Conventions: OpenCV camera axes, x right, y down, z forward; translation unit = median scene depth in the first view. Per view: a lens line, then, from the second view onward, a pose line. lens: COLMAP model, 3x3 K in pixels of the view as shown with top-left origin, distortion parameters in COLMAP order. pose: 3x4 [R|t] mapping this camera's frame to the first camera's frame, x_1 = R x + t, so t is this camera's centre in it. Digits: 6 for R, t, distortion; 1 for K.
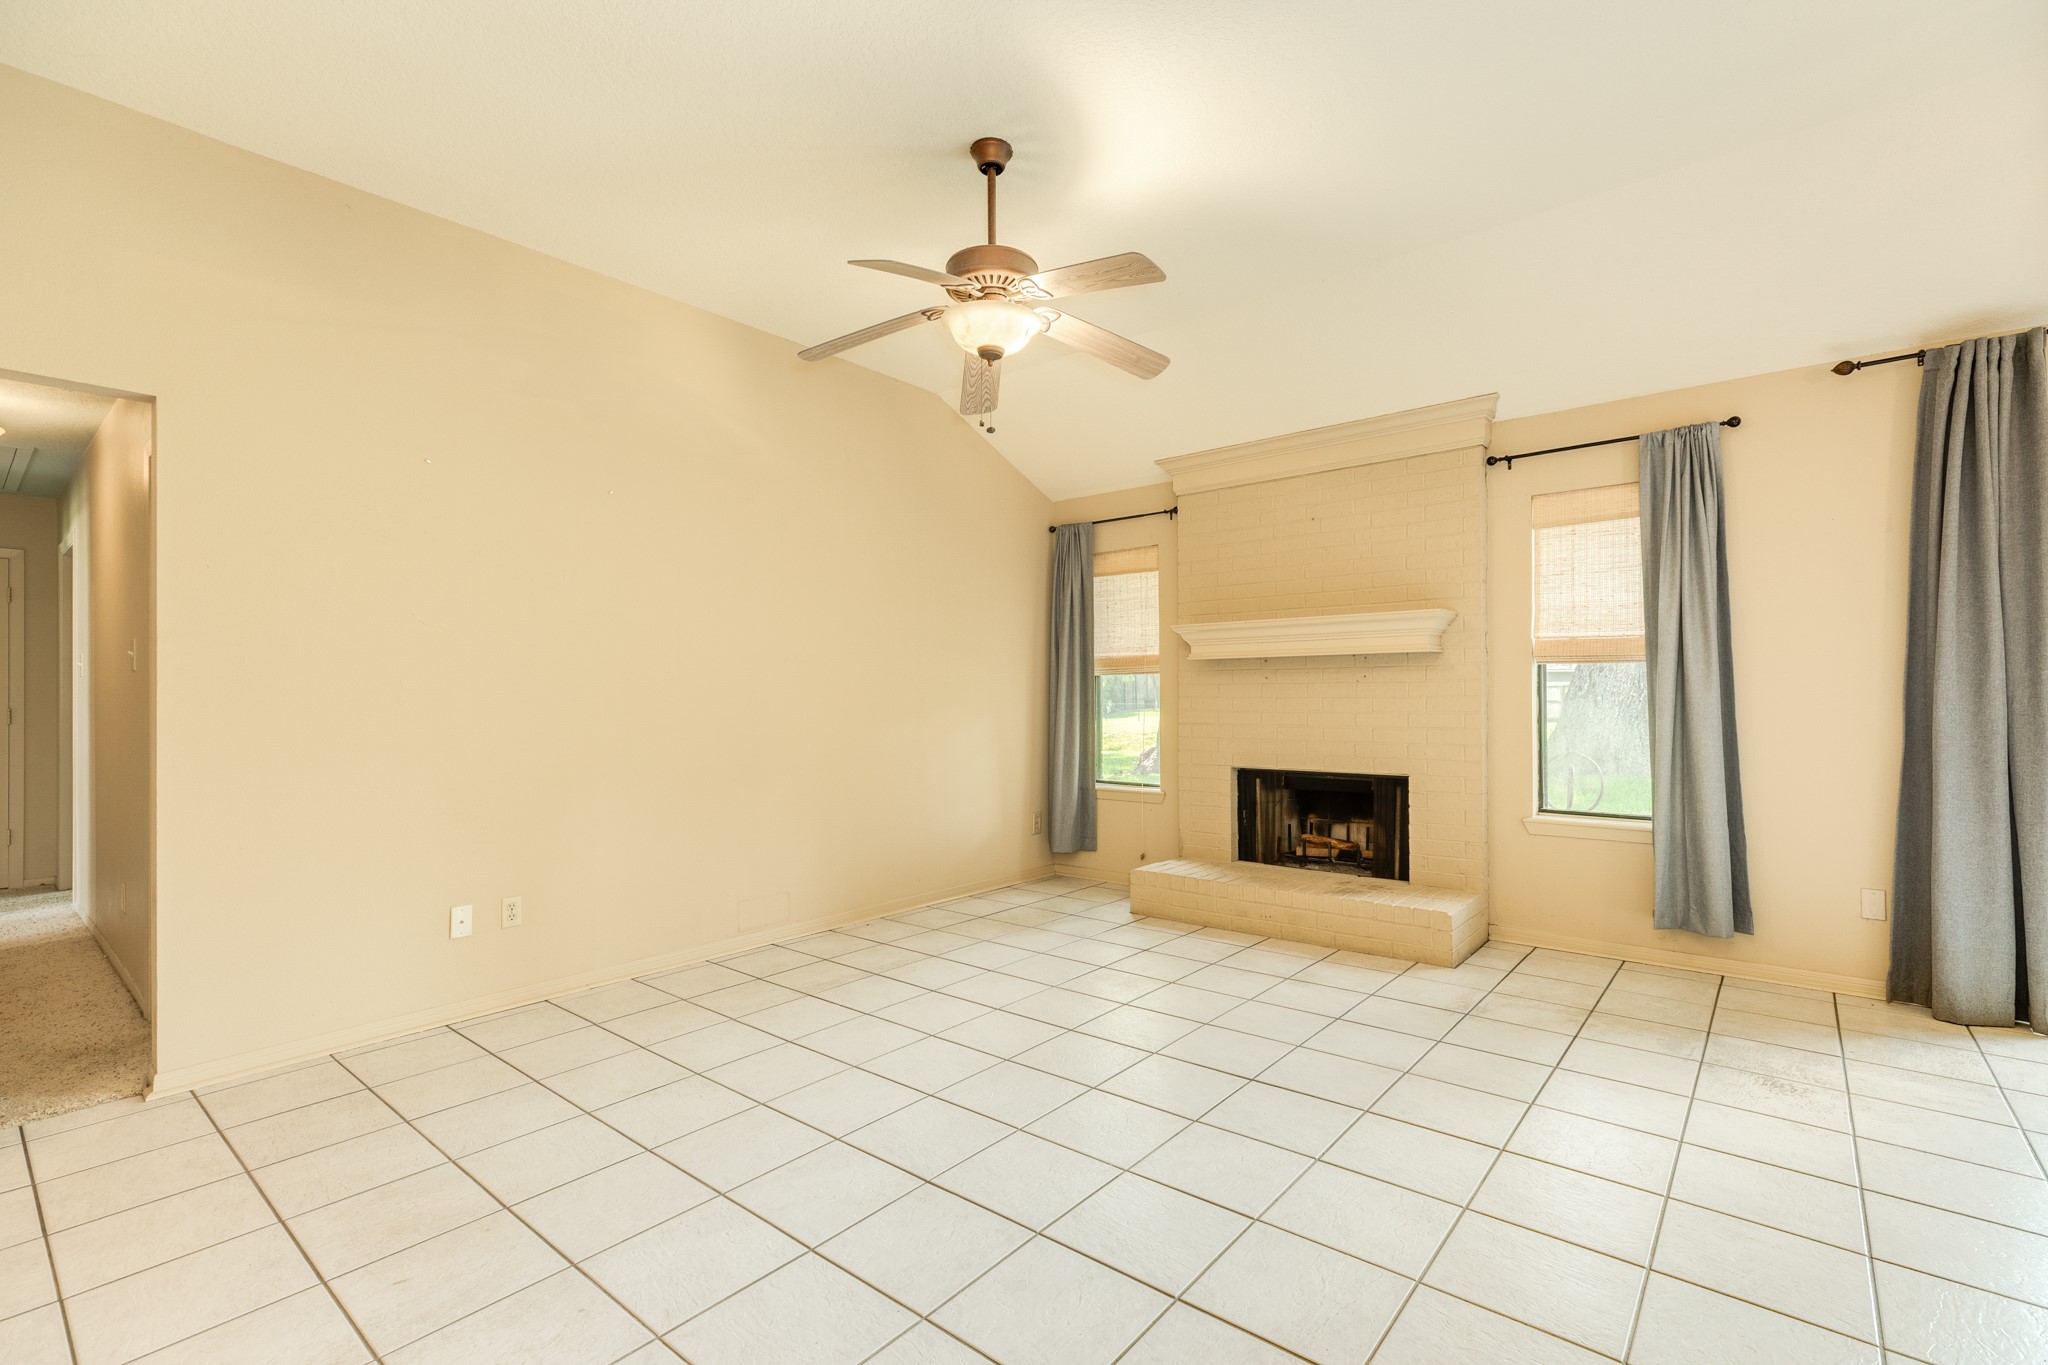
lens RADIAL K [[911.6, 0, 1022.9], [0, 911.6, 688.1], [0, 0, 1]] dist [0.004210, 0.000255]
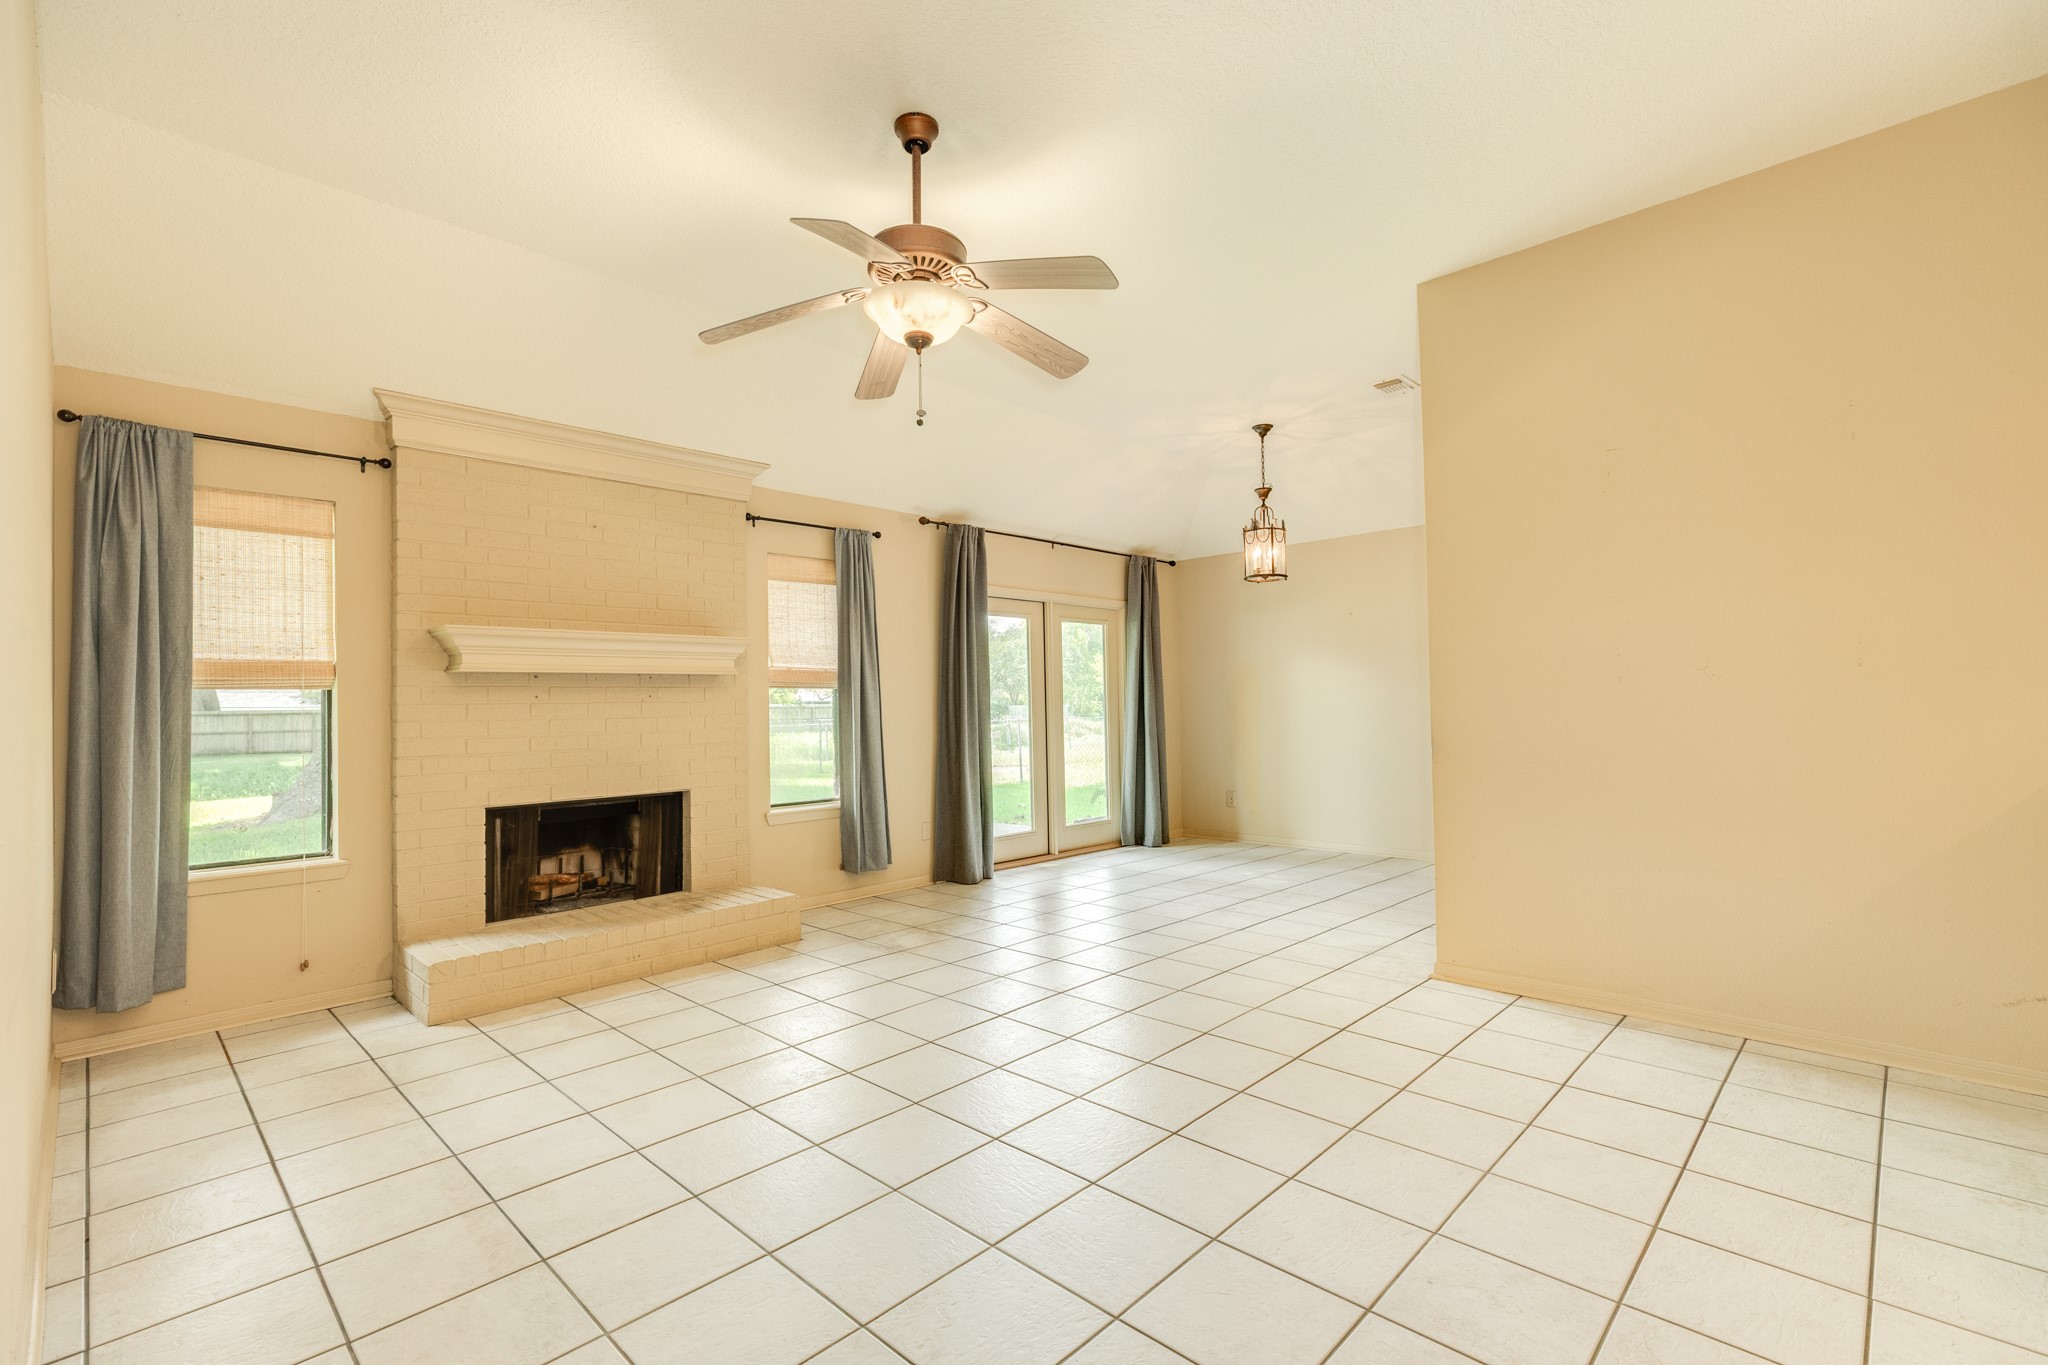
lens RADIAL K [[911.6, 0, 1022.9], [0, 911.6, 688.1], [0, 0, 1]] dist [0.004210, 0.000255]
pose [[0.075072, 0.027645, 0.996795, -0.593711], [0.015096, 0.999470, -0.028856, 0.013326], [-0.997064, 0.017214, 0.074615, 0.516965]]
